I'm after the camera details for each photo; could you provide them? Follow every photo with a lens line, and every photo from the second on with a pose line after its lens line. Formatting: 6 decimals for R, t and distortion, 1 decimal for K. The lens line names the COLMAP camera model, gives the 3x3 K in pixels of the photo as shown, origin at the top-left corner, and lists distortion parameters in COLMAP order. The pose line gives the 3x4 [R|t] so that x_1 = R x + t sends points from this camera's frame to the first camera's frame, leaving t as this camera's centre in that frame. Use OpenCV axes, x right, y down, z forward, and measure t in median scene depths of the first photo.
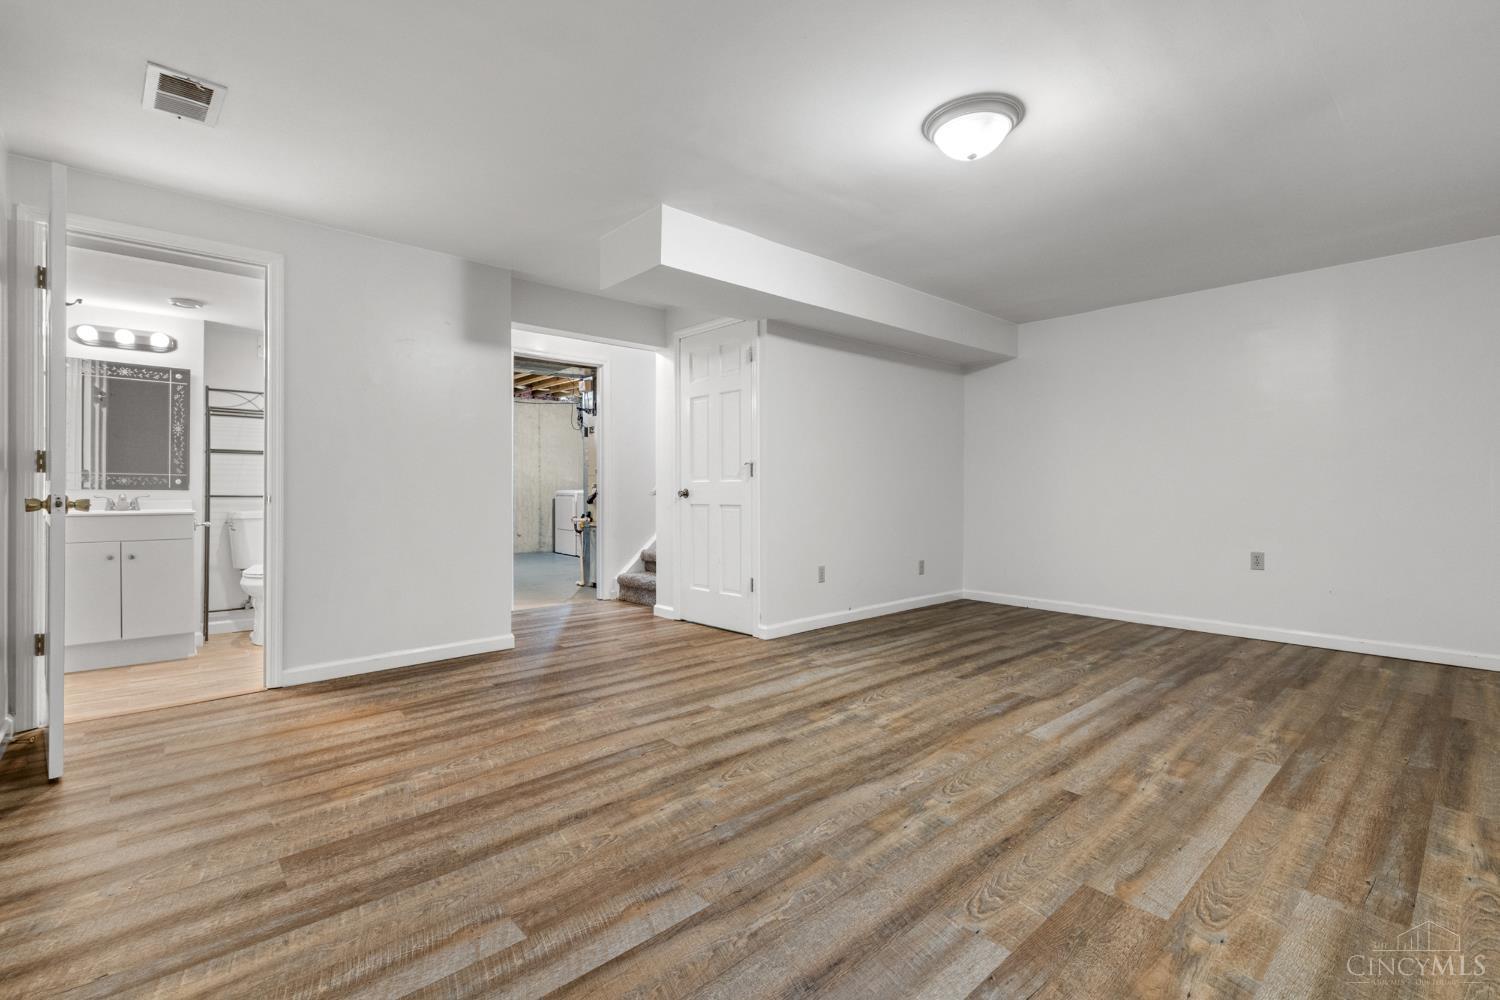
lens RADIAL K [[674.0, 0, 740.5], [0, 674.0, 487.7], [0, 0, 1]] dist [0.004462, -0.000113]
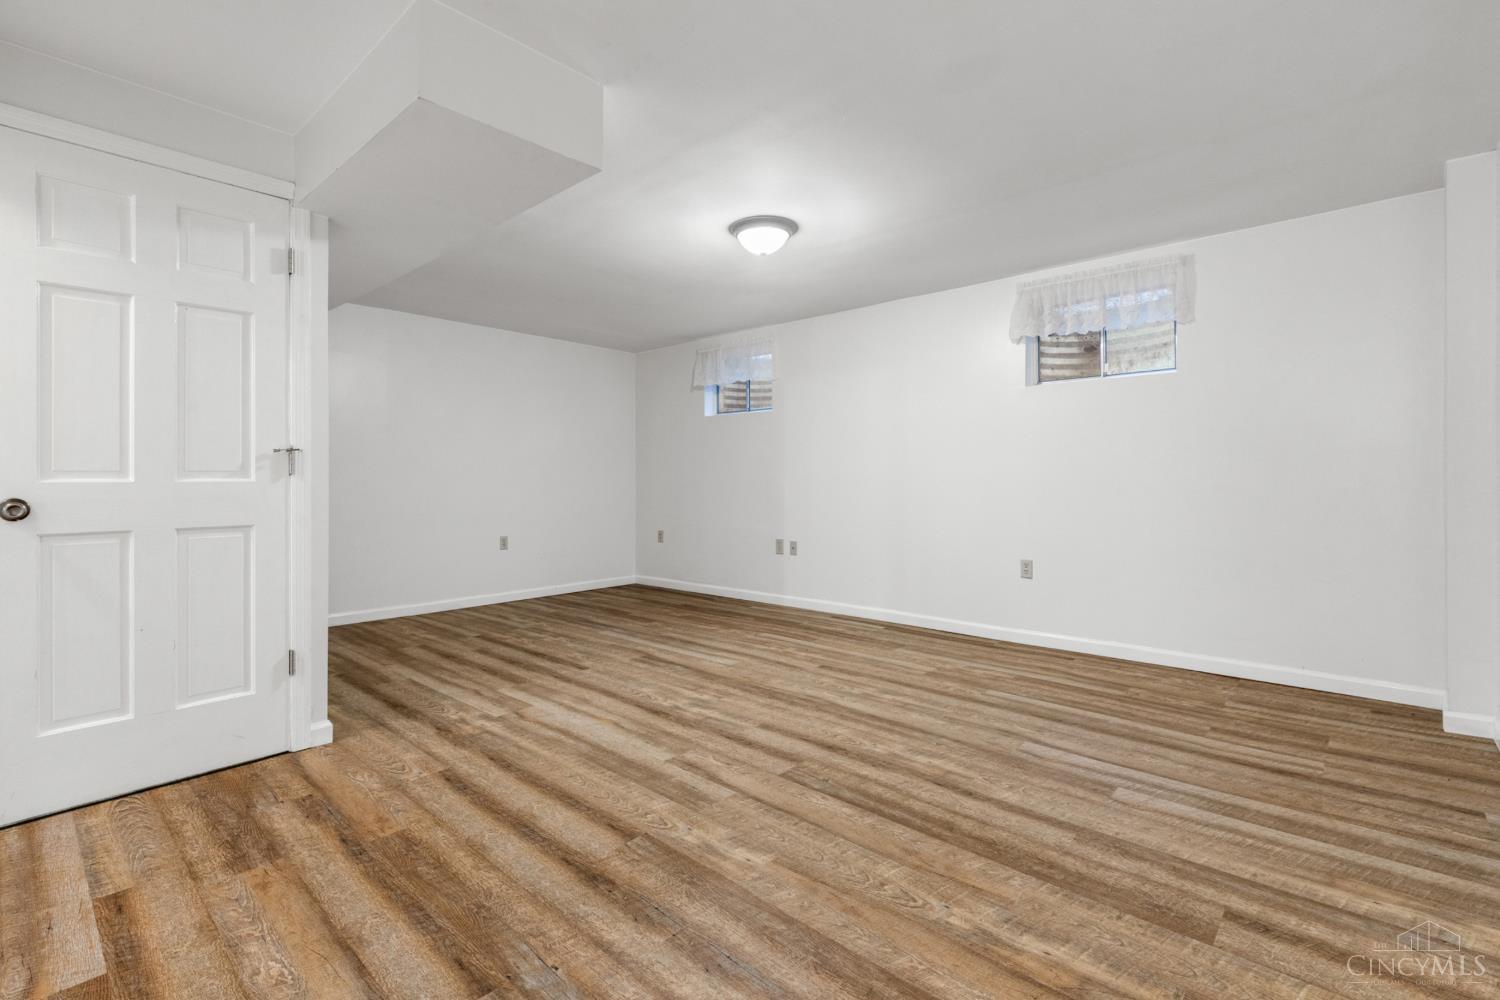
lens RADIAL K [[674.0, 0, 740.5], [0, 674.0, 487.7], [0, 0, 1]] dist [0.004462, -0.000113]
pose [[-0.097114, -0.008130, 0.995240, -1.199892], [0.001580, 0.999964, 0.008323, -0.018375], [-0.995272, 0.002381, -0.097097, 1.369817]]
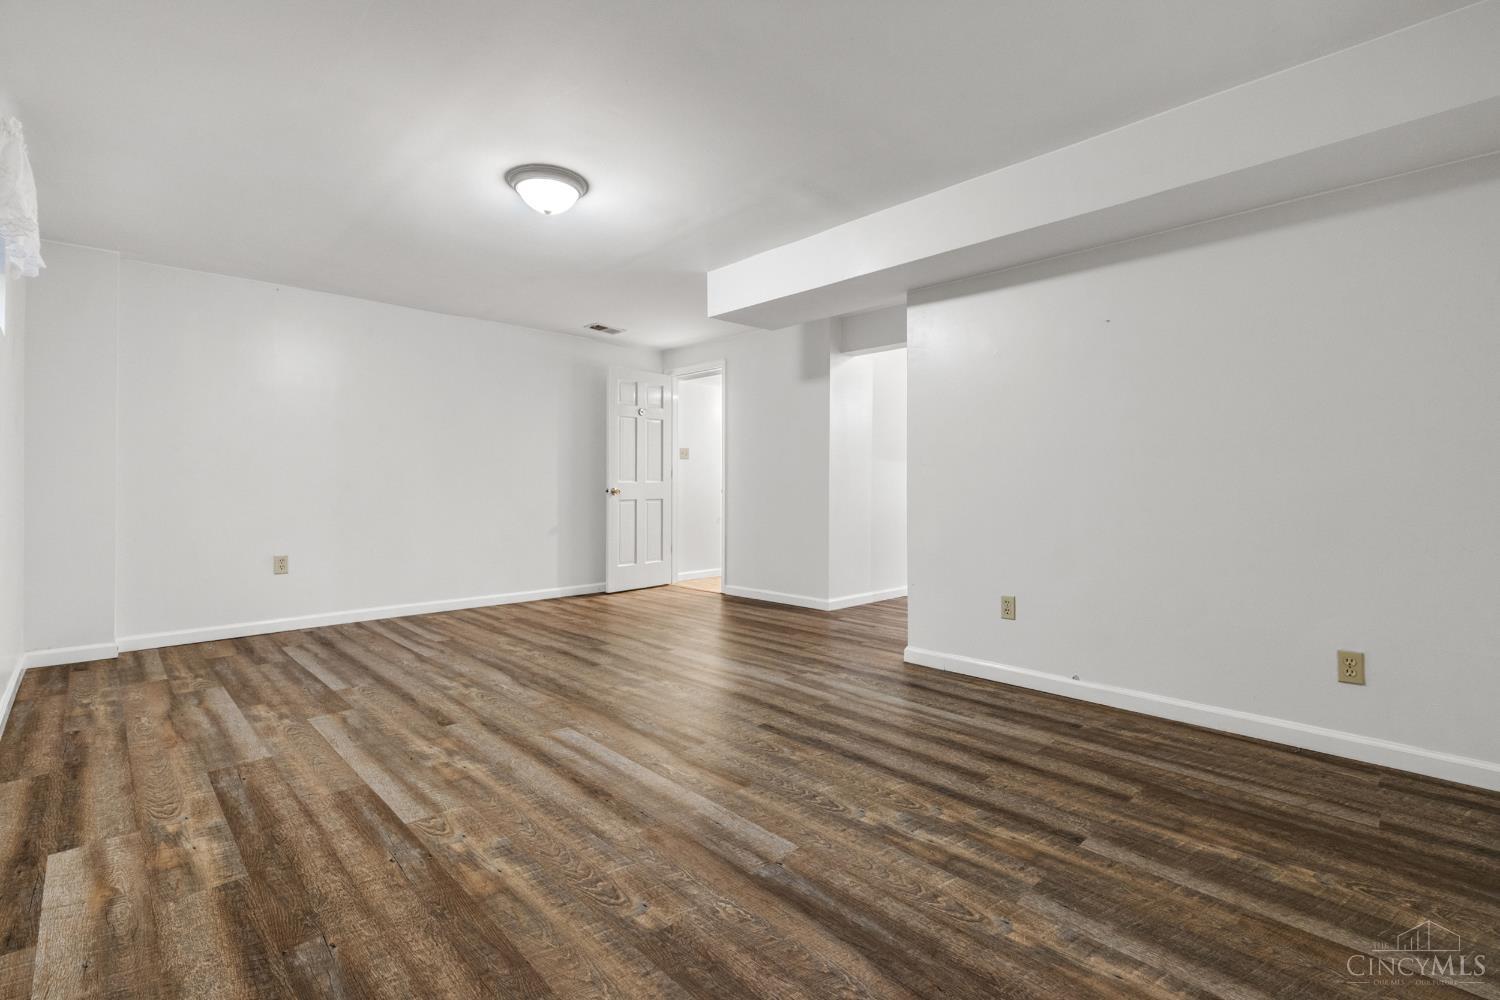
lens RADIAL K [[674.0, 0, 740.5], [0, 674.0, 487.7], [0, 0, 1]] dist [0.004462, -0.000113]
pose [[0.033418, 0.005389, -0.999427, 1.793122], [0.000950, 0.999985, 0.005423, -0.005690], [0.999441, -0.001130, 0.033412, 1.512857]]
